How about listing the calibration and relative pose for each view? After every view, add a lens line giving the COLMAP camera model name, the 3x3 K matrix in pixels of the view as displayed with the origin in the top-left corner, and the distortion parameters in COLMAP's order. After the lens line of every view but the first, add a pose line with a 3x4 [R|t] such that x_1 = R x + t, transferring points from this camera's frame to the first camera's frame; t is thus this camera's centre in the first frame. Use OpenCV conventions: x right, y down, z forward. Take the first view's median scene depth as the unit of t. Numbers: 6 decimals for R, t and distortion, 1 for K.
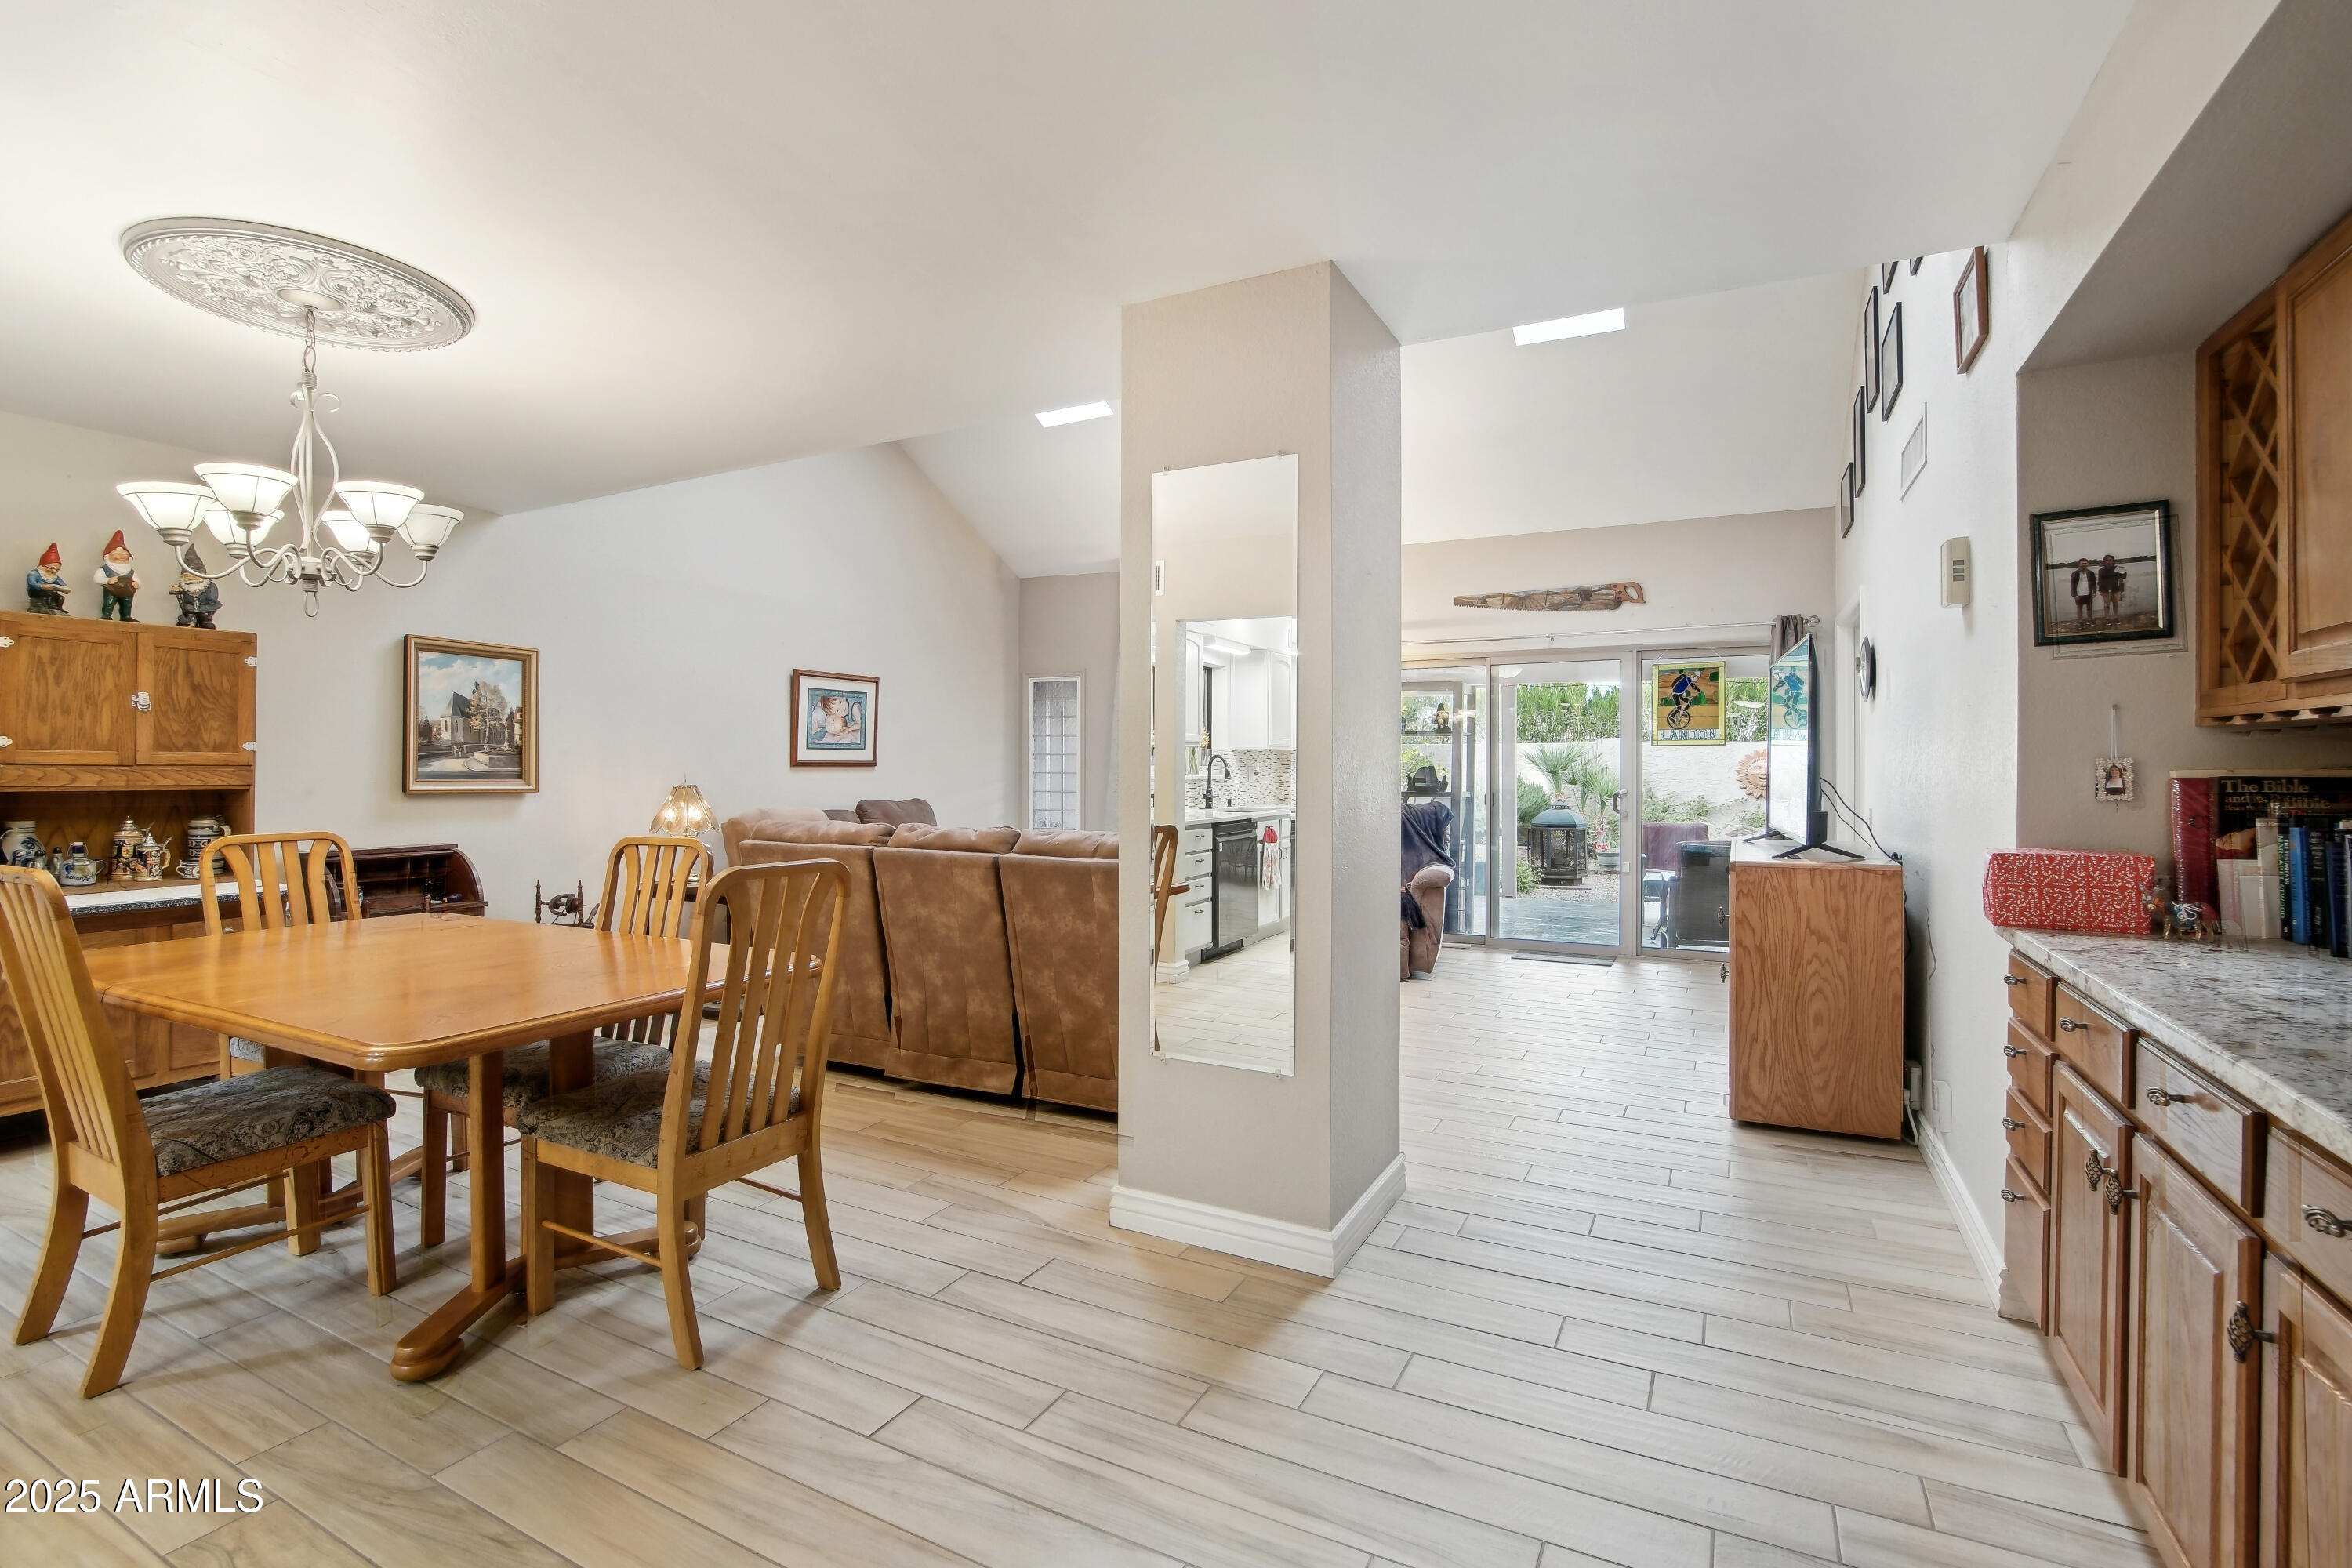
lens RADIAL K [[1075.0, 0, 1176.9], [0, 1075.0, 768.9], [0, 0, 1]] dist [-0.031077, 0.001270]
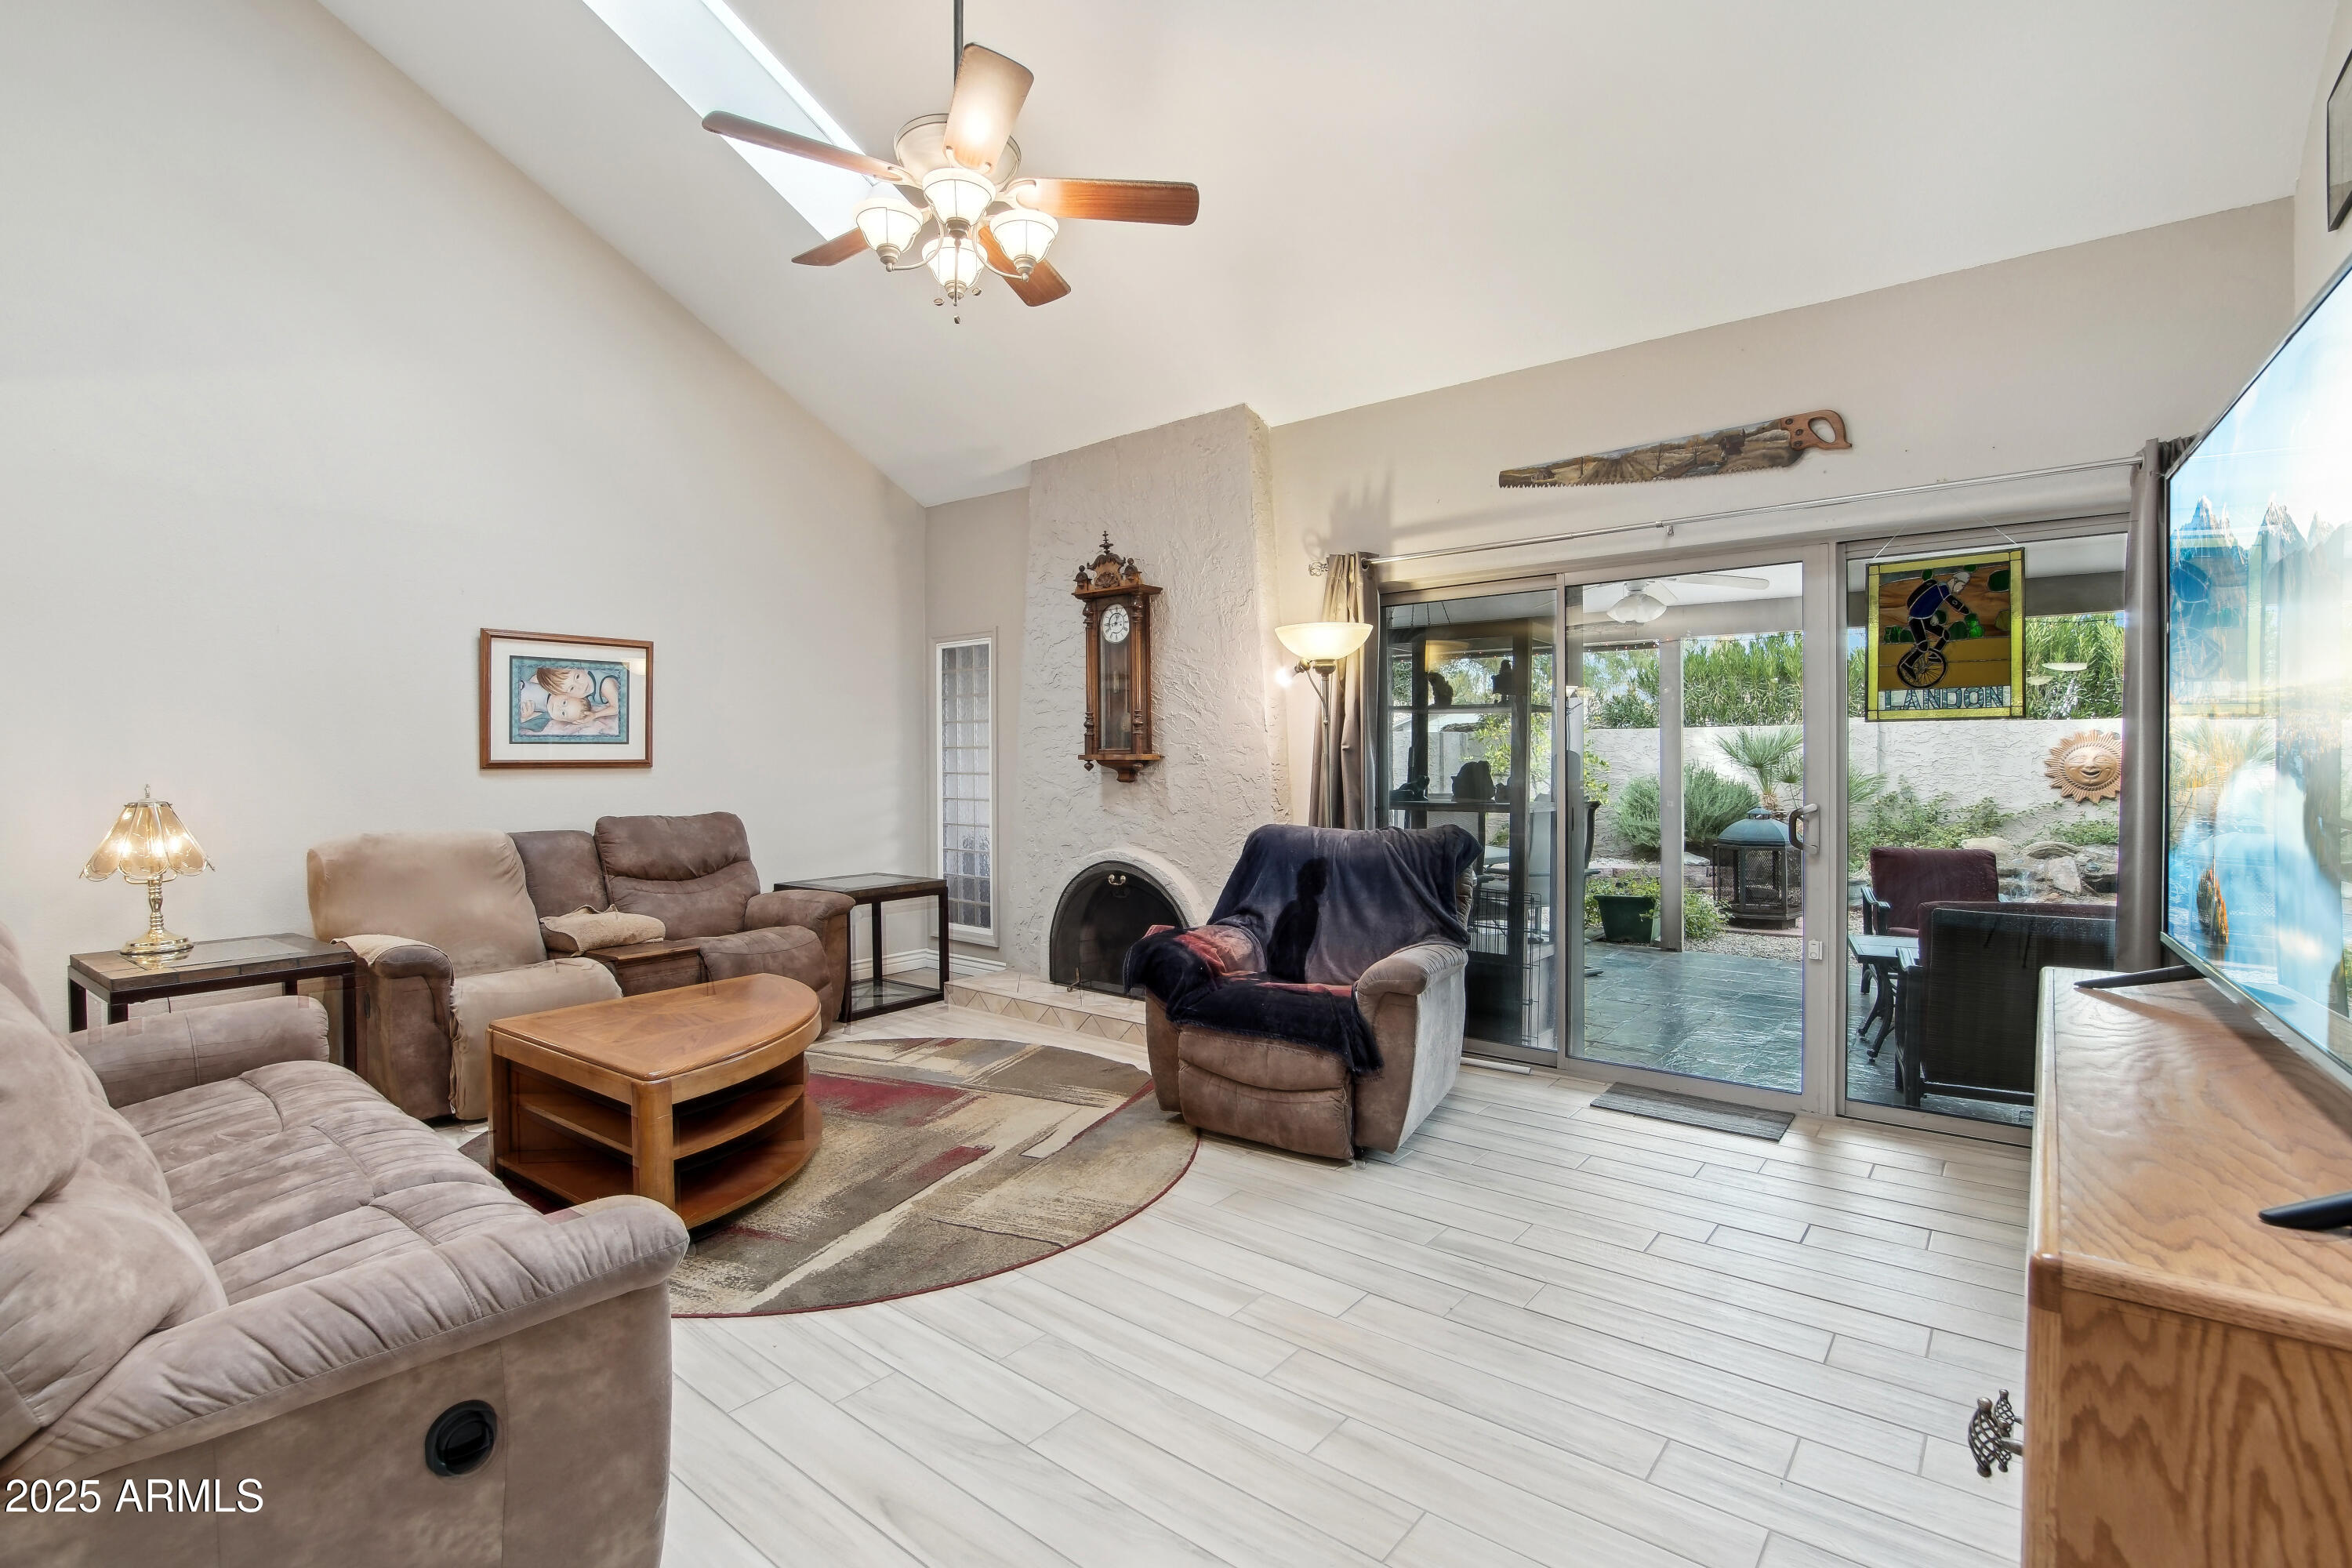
lens RADIAL K [[1075.0, 0, 1165.2], [0, 1075.0, 768.2], [0, 0, 1]] dist [-0.031077, 0.001270]
pose [[0.977784, -0.004810, -0.209558, 0.212081], [0.006292, 0.999960, 0.006407, -0.004425], [0.209519, -0.007583, 0.977775, 0.410643]]
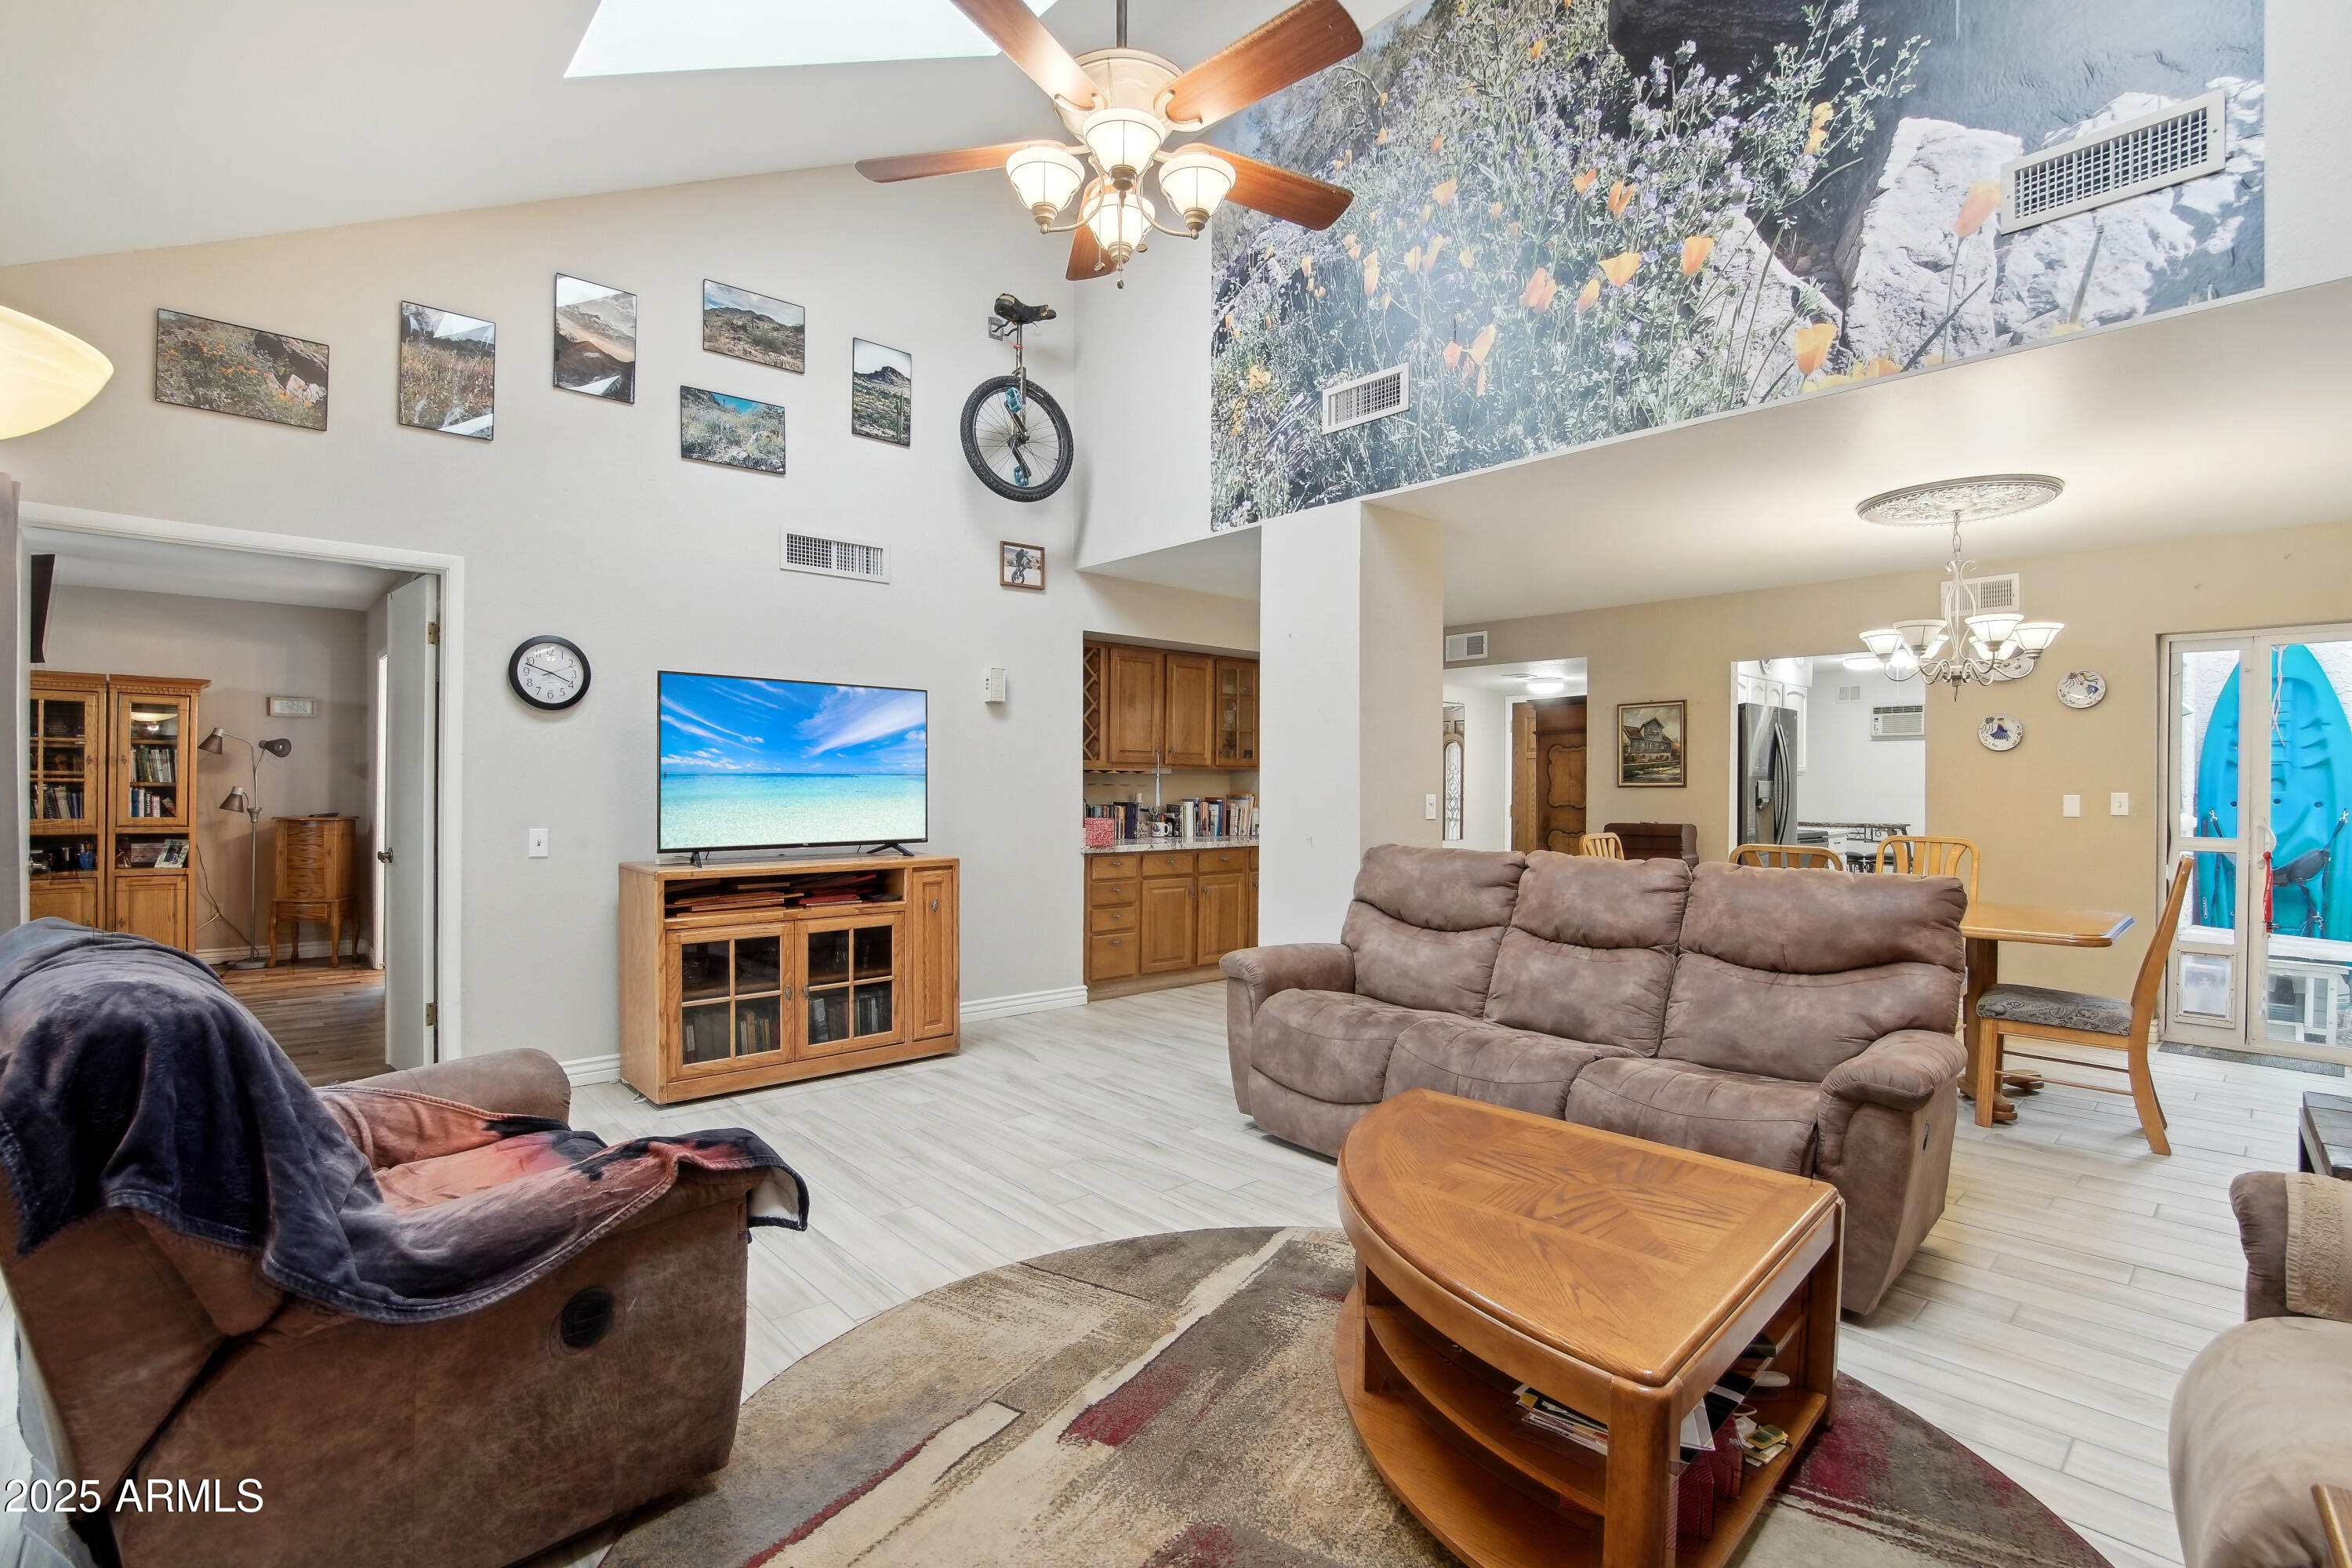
lens RADIAL K [[1075.0, 0, 1186.1], [0, 1075.0, 787.1], [0, 0, 1]] dist [-0.031077, 0.001270]
pose [[-0.942255, -0.007271, 0.334817, -0.098200], [-0.006607, 0.999973, 0.003122, -0.004883], [-0.334831, 0.000729, -0.942278, 1.137749]]
